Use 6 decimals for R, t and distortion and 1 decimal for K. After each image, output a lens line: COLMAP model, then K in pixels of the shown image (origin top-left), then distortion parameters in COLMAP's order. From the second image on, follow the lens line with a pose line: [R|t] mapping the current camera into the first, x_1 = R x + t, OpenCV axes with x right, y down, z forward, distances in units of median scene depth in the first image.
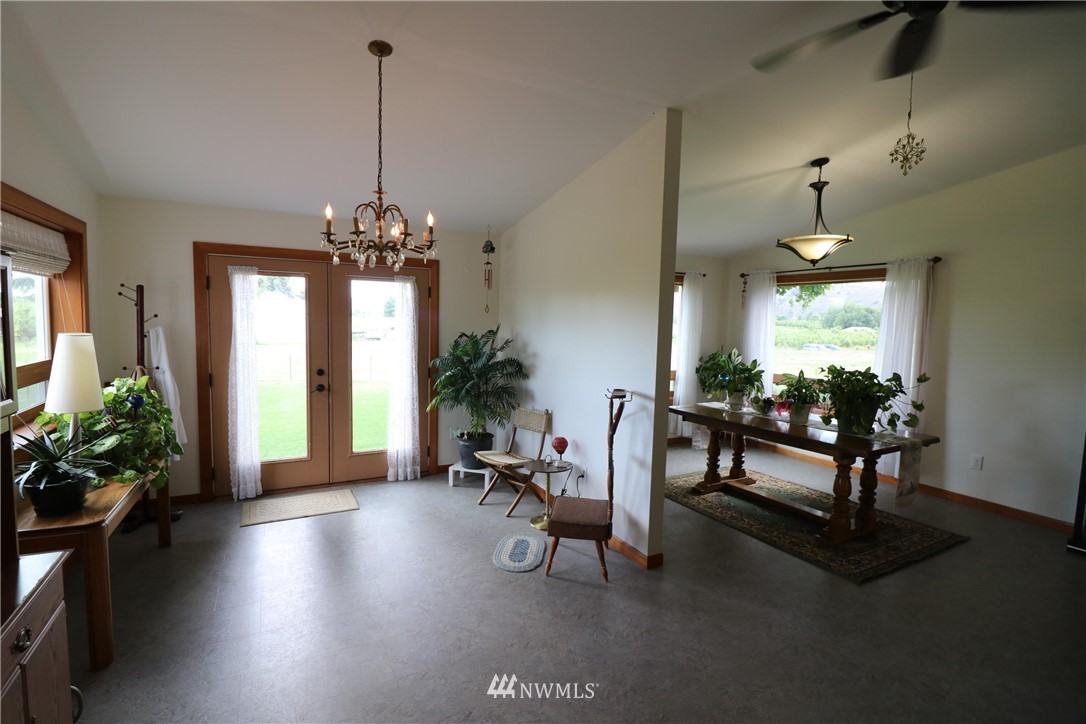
lens RADIAL K [[500.6, 0, 532.6], [0, 500.6, 358.9], [0, 0, 1]] dist [-0.003464, -0.009987]
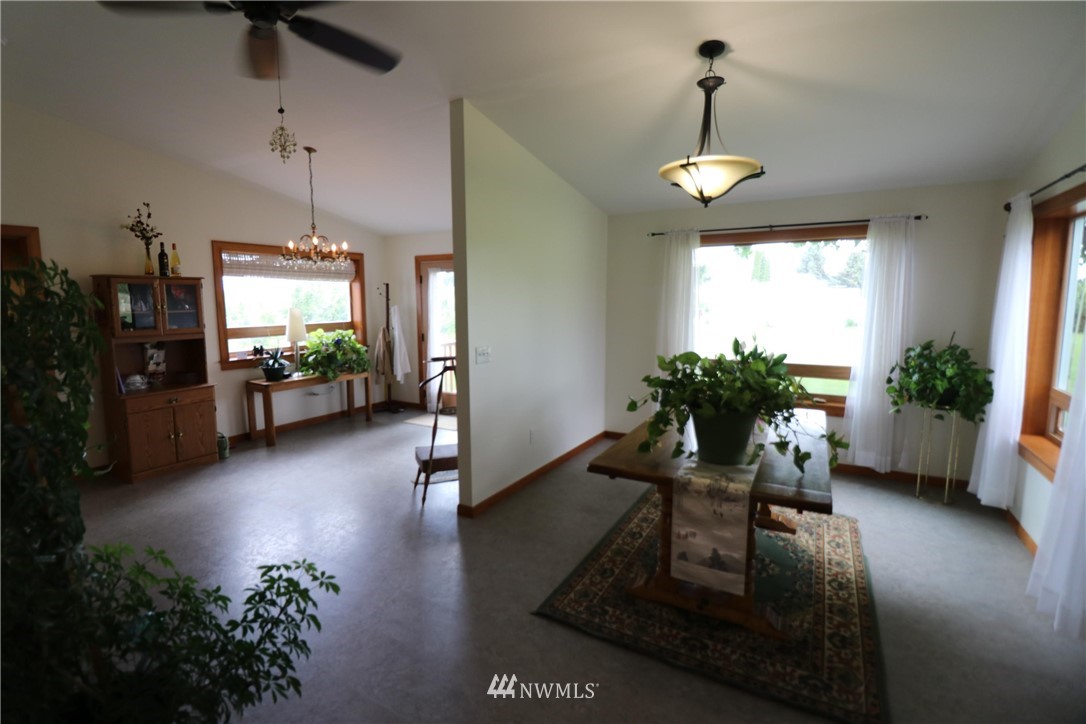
lens RADIAL K [[500.6, 0, 534.4], [0, 500.6, 359.3], [0, 0, 1]] dist [-0.003464, -0.009987]
pose [[0.525973, 0.079388, -0.846788, 1.023175], [-0.054289, 0.996737, 0.059725, -0.004948], [0.848767, 0.014558, 0.528567, 0.444012]]
